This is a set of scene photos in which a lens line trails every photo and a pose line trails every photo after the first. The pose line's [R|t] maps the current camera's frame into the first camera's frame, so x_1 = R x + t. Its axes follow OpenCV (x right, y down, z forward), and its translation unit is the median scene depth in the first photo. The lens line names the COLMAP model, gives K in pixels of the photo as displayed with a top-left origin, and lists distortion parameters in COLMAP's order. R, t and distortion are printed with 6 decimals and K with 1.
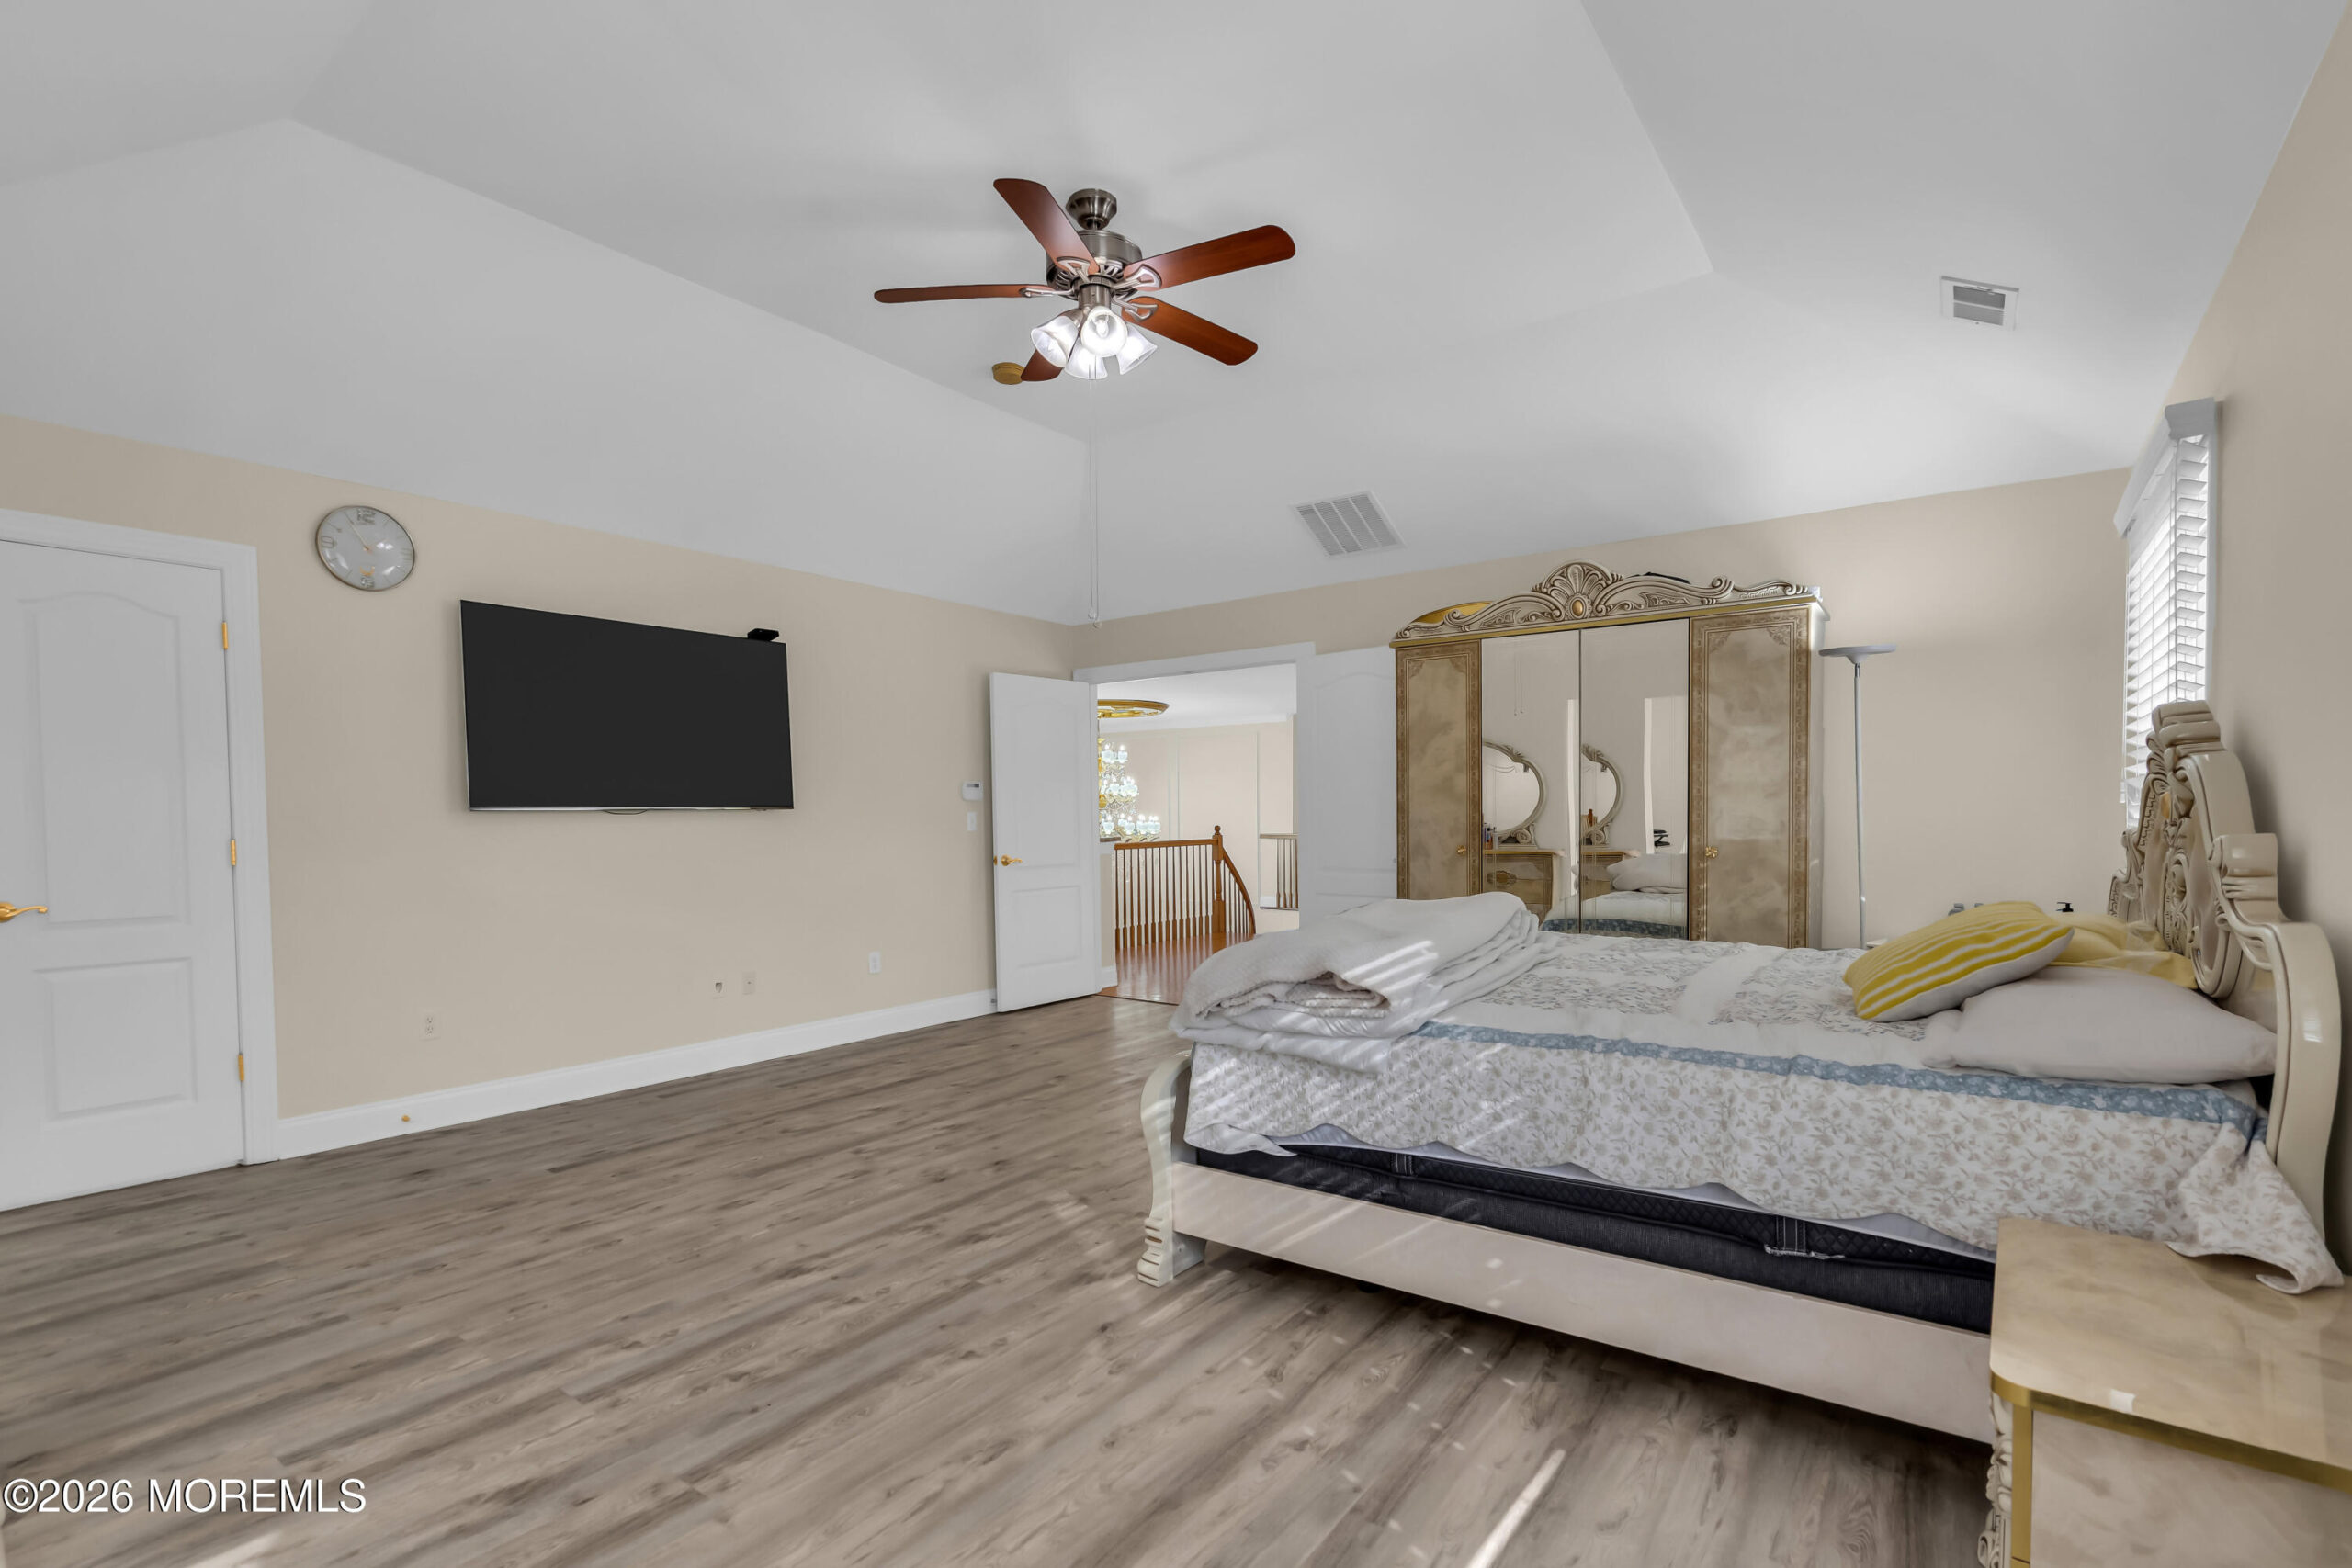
lens RADIAL K [[1072.4, 0, 1175.6], [0, 1072.4, 791.3], [0, 0, 1]] dist [-0.002371, 0.001224]
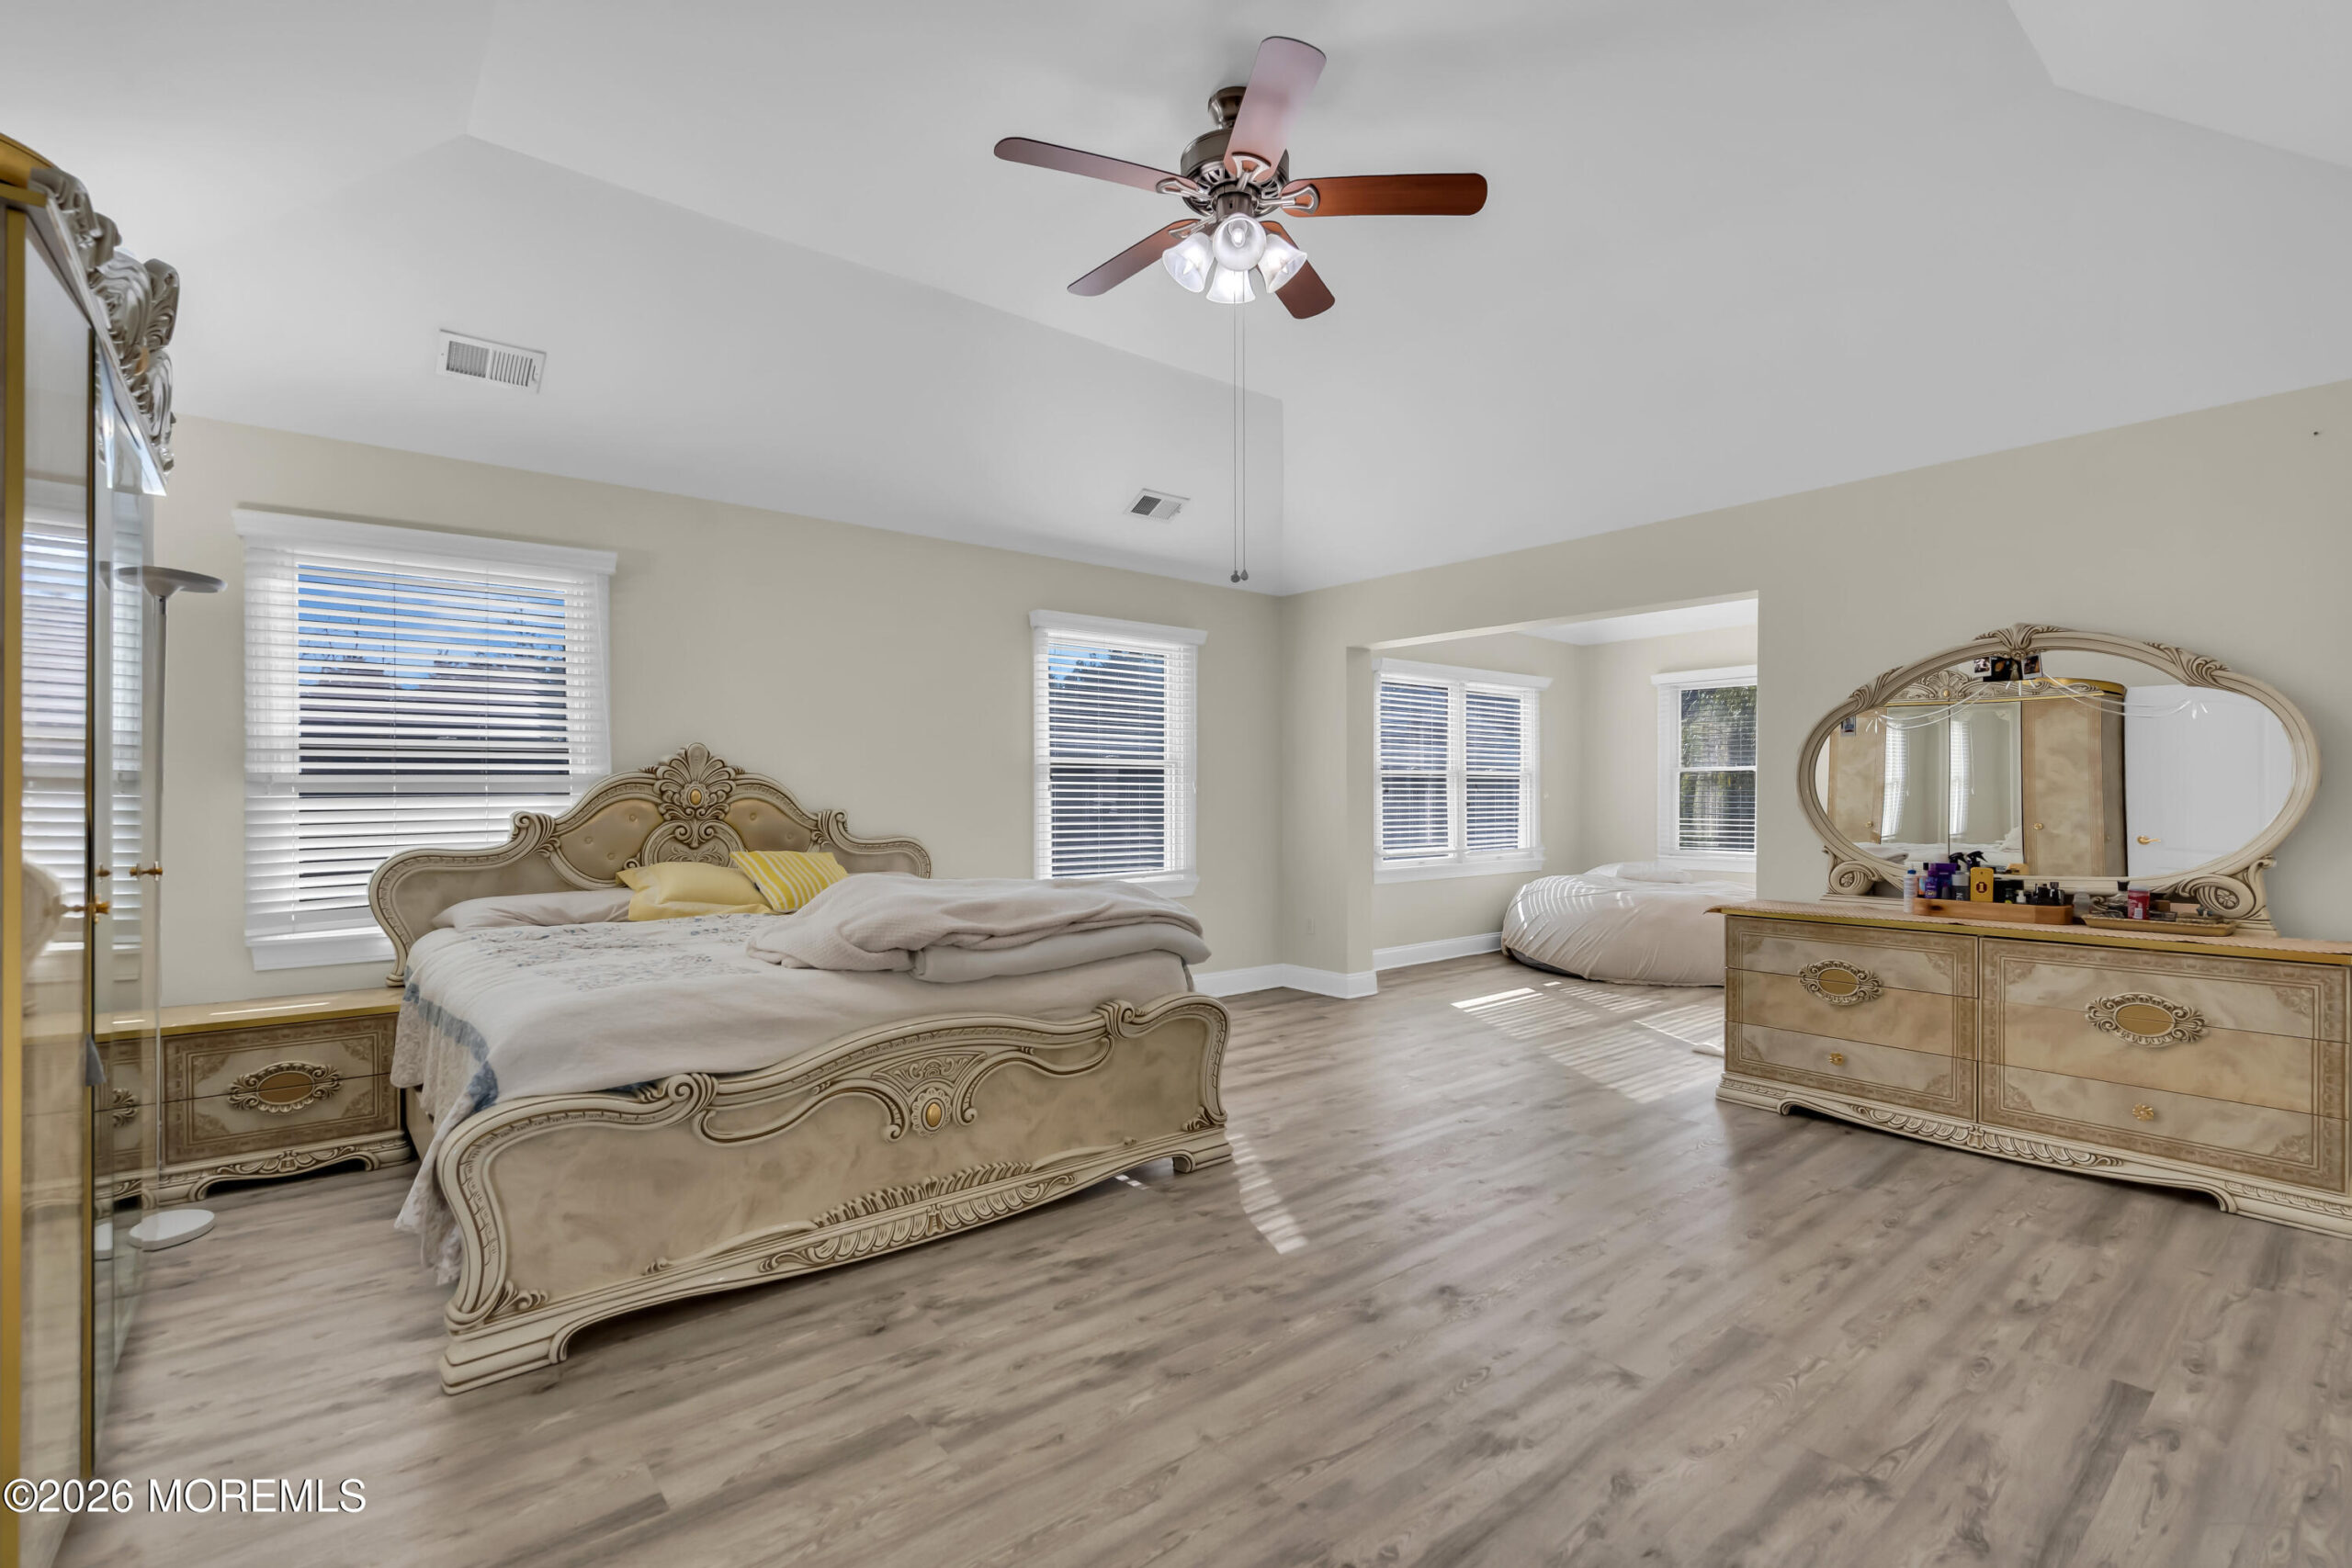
lens RADIAL K [[1072.4, 0, 1177.1], [0, 1072.4, 794.9], [0, 0, 1]] dist [-0.002371, 0.001224]
pose [[-0.969165, 0.010231, 0.246199, -0.221199], [0.004078, 0.999667, -0.025489, 0.040562], [-0.246377, -0.023699, -0.968884, 1.729212]]
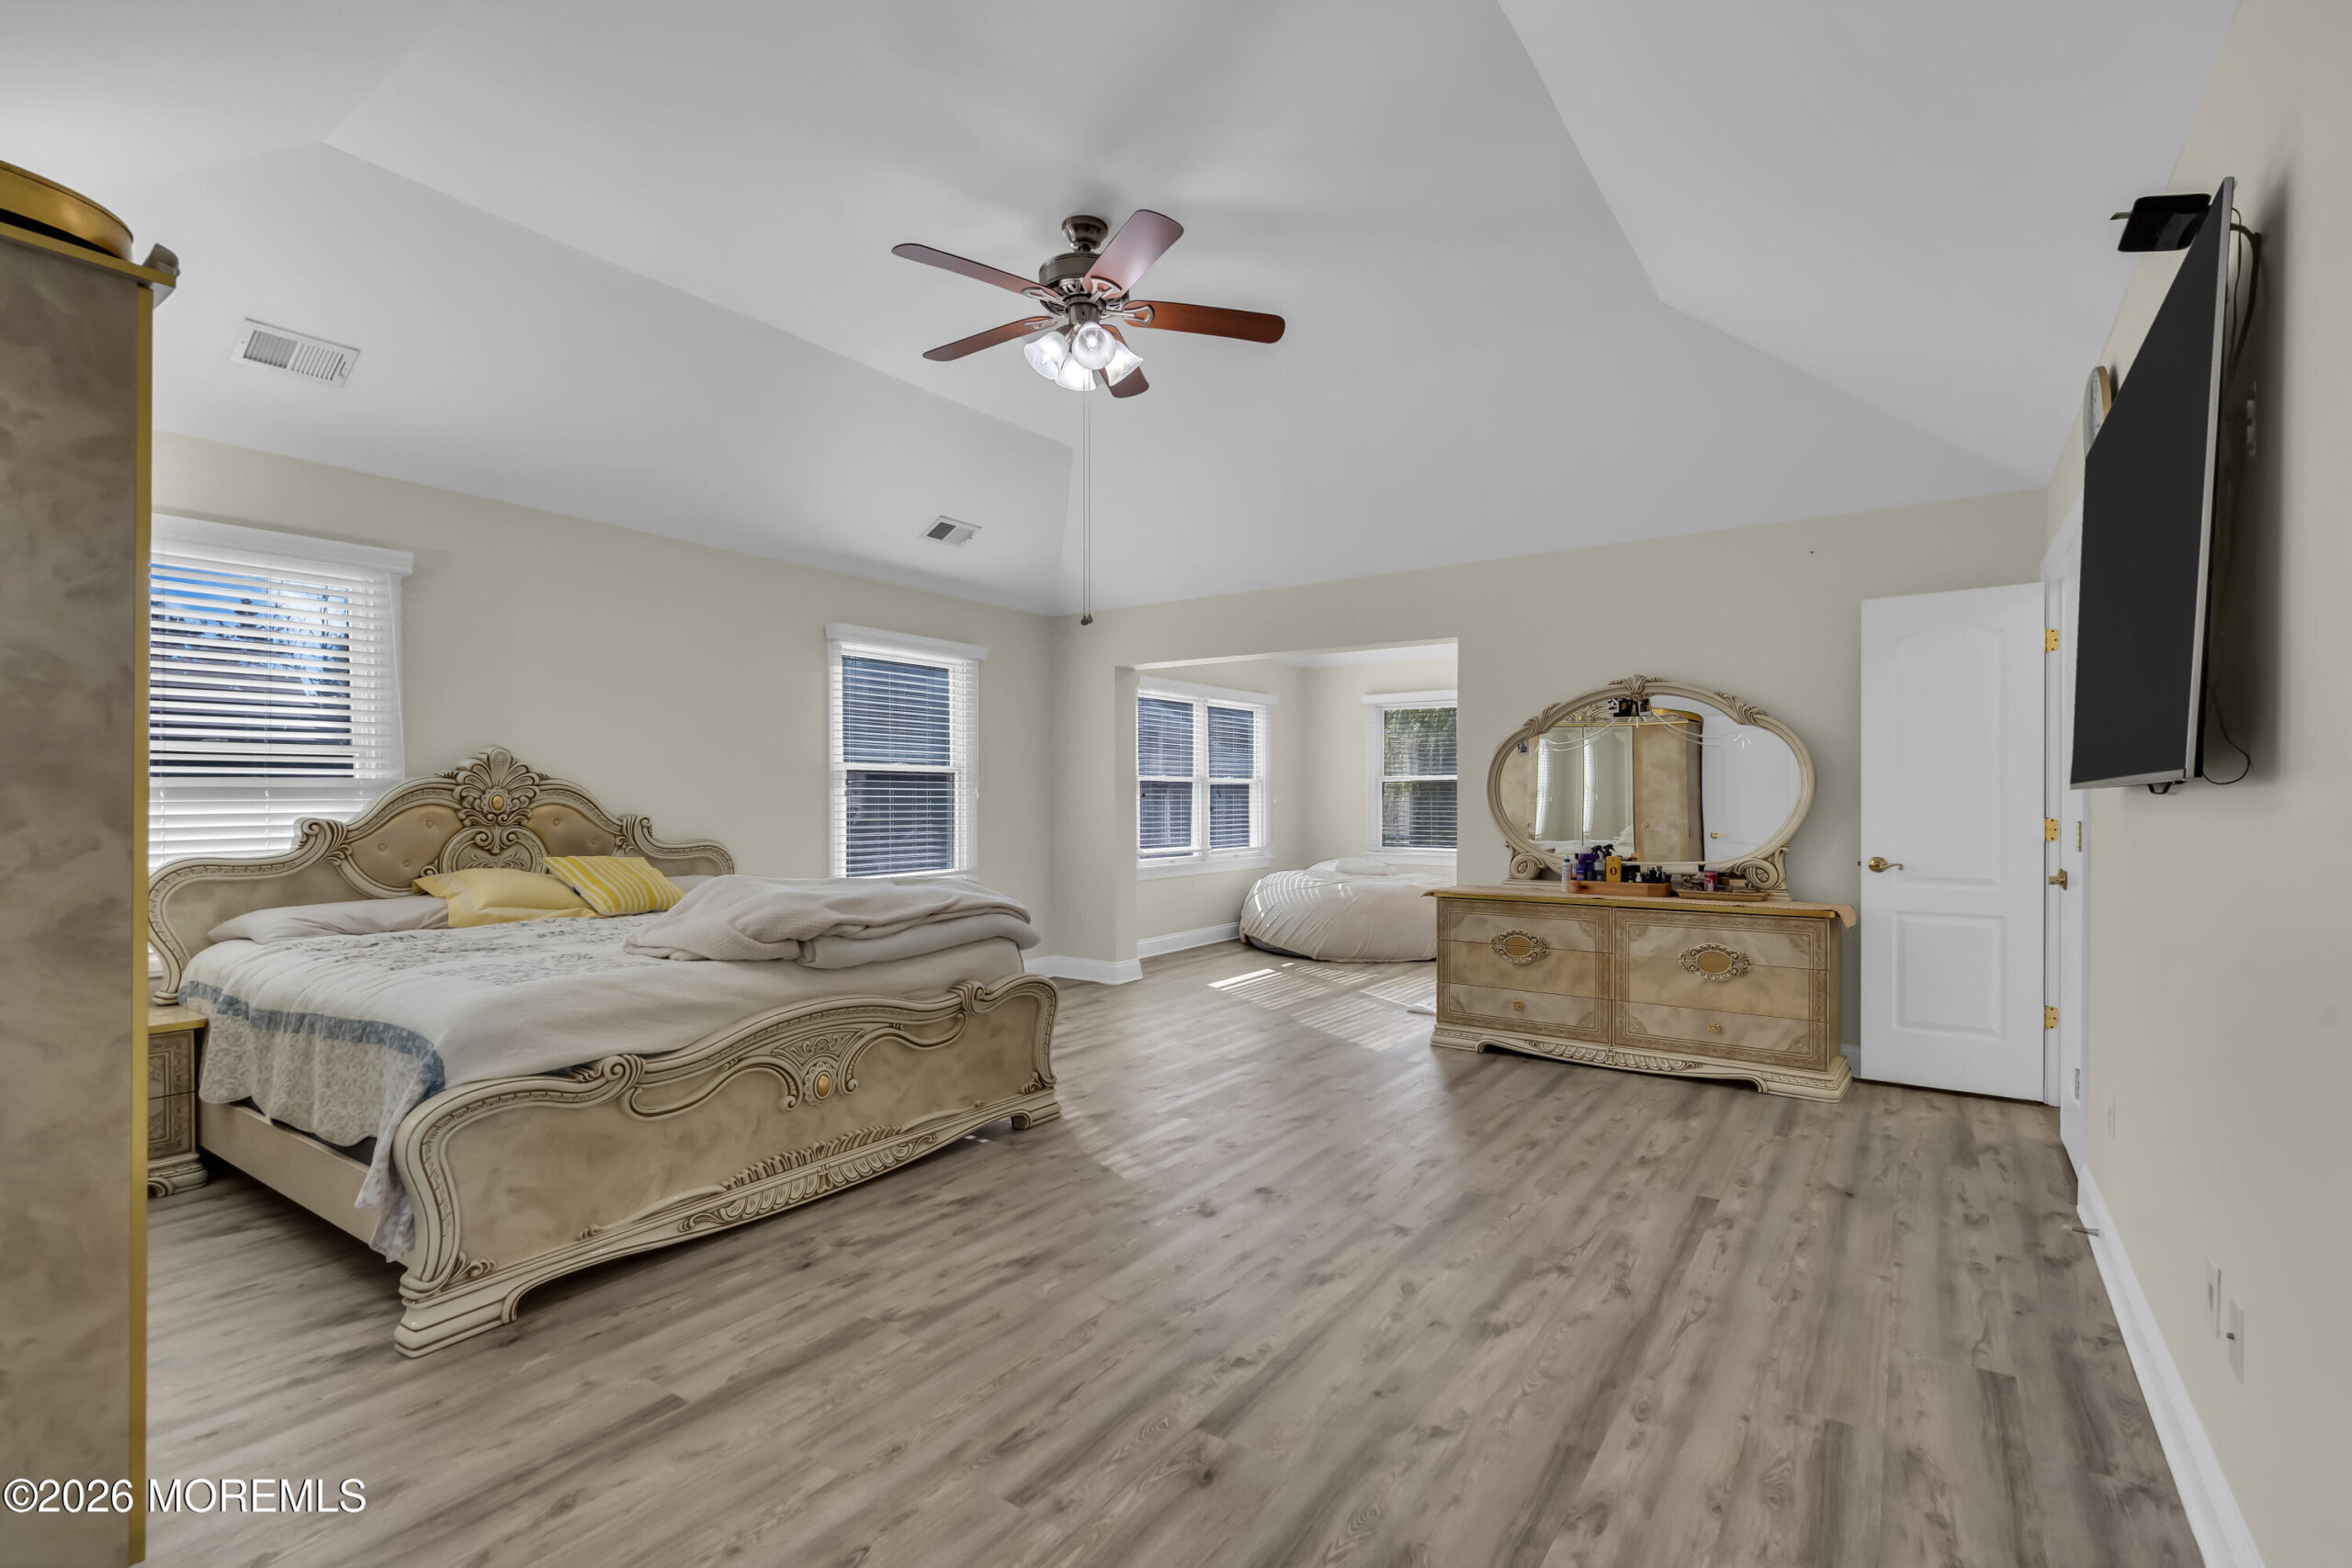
lens RADIAL K [[1072.4, 0, 1179.5], [0, 1072.4, 788.6], [0, 0, 1]] dist [-0.002371, 0.001224]
pose [[-0.999722, 0.008386, -0.022056, -0.128606], [0.009101, 0.999429, -0.032538, 0.040112], [0.021770, -0.032730, -0.999227, 1.908412]]
